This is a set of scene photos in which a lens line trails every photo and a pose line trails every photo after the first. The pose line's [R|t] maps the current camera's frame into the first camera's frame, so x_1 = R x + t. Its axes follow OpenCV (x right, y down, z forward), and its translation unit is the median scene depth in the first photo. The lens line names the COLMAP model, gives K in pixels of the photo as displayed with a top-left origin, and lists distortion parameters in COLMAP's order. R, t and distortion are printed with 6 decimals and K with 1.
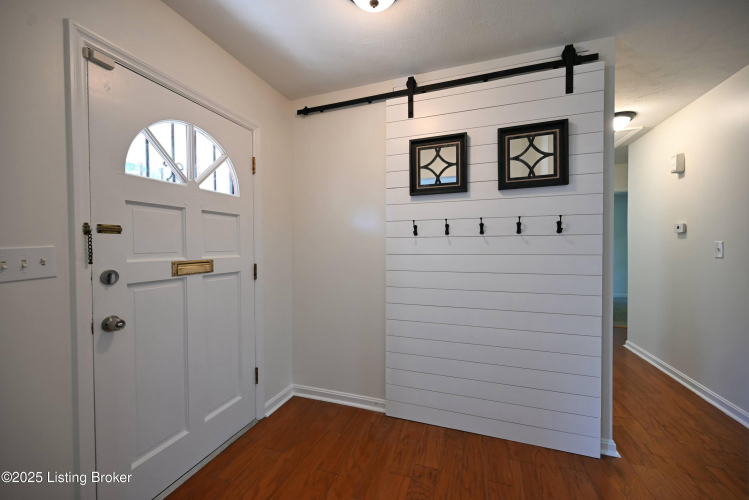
lens RADIAL K [[295.5, 0, 374.5], [0, 295.5, 250.0], [0, 0, 1]] dist [0.000446, 0.000505]
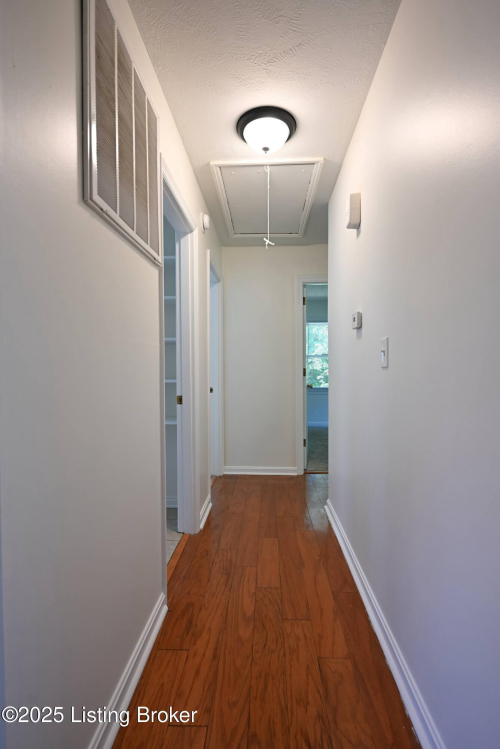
lens RADIAL K [[364.3, 0, 250.0], [0, 364.3, 374.5], [0, 0, 1]] dist [0.001128, 0.000068]
pose [[0.960630, 0.001170, 0.277827, 0.639378], [-0.001679, 0.999997, 0.001593, 0.033504], [-0.277825, -0.001997, 0.960630, 0.367331]]
